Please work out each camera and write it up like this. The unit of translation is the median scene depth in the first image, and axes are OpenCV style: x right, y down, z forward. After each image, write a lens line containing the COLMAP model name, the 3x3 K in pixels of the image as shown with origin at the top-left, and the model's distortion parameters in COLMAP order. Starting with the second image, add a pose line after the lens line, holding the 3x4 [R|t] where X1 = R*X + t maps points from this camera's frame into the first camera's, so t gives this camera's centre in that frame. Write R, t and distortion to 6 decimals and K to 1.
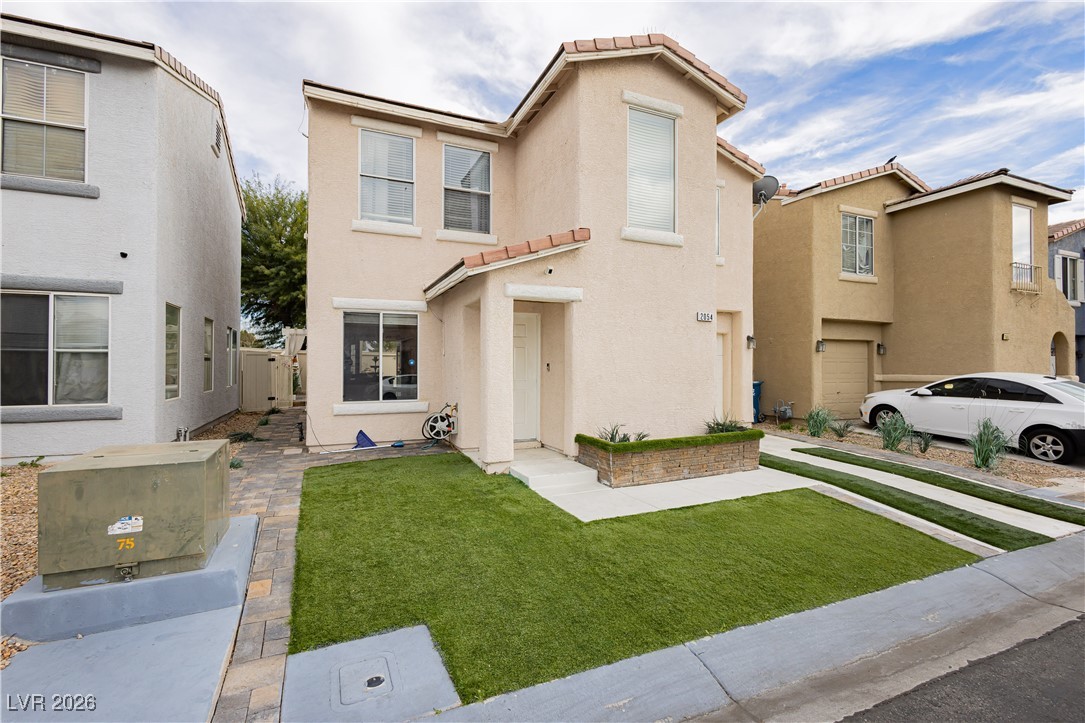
lens RADIAL K [[494.9, 0, 542.5], [0, 494.9, 361.5], [0, 0, 1]] dist [0.003626, -0.000173]
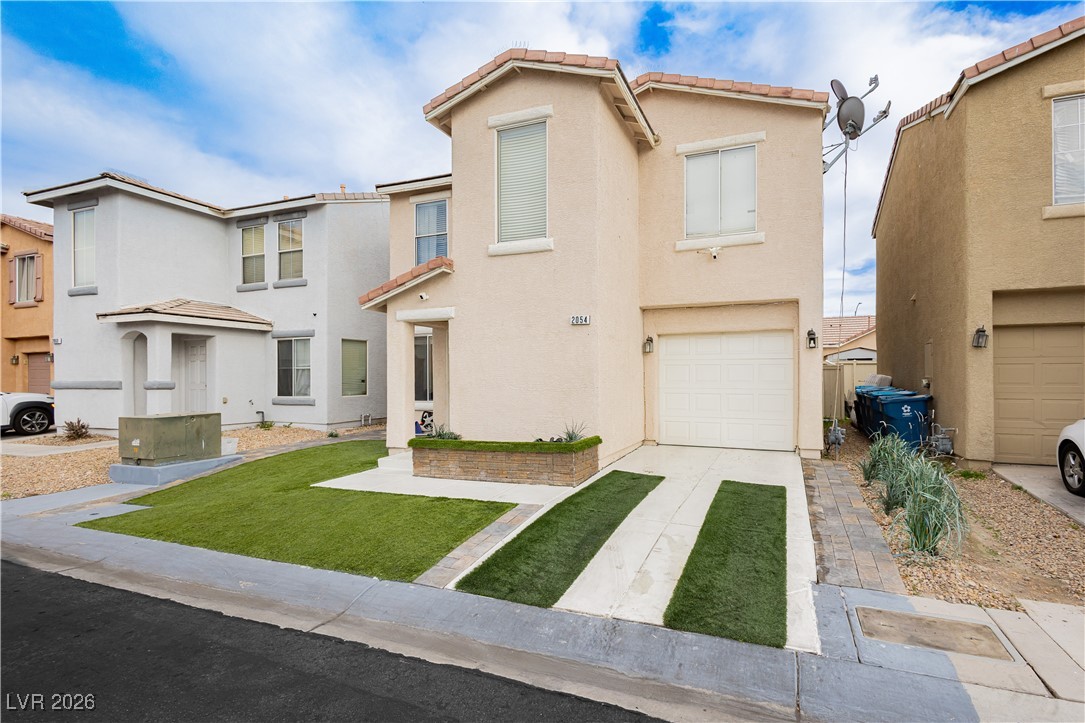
lens RADIAL K [[520.8, 0, 598.6], [0, 520.8, 377.9], [0, 0, 1]] dist [0.003903, 0.000018]
pose [[0.706328, -0.002376, -0.707881, 1.131538], [0.012053, 0.999890, 0.008670, 0.010787], [0.707782, -0.014656, 0.706279, 0.360334]]
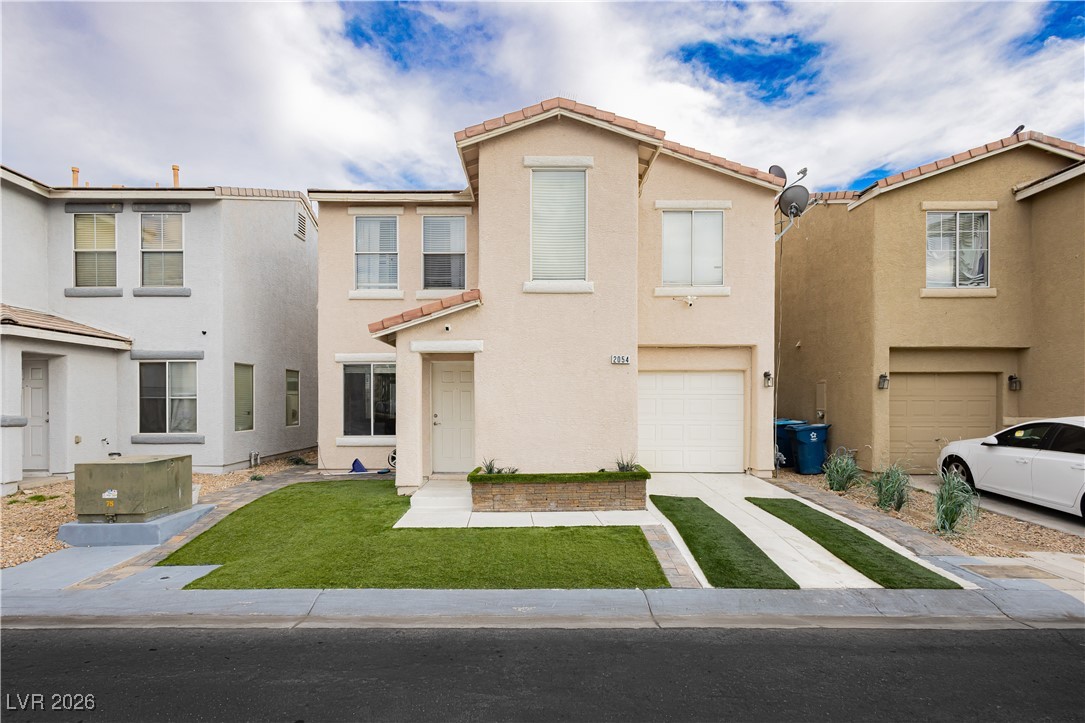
lens RADIAL K [[580.9, 0, 539.2], [0, 580.9, 405.8], [0, 0, 1]] dist [0.002365, 0.000318]
pose [[0.915155, -0.000032, -0.403103, 0.709751], [0.006165, 0.999884, 0.013916, -0.013762], [0.403056, -0.015221, 0.915049, -0.170933]]
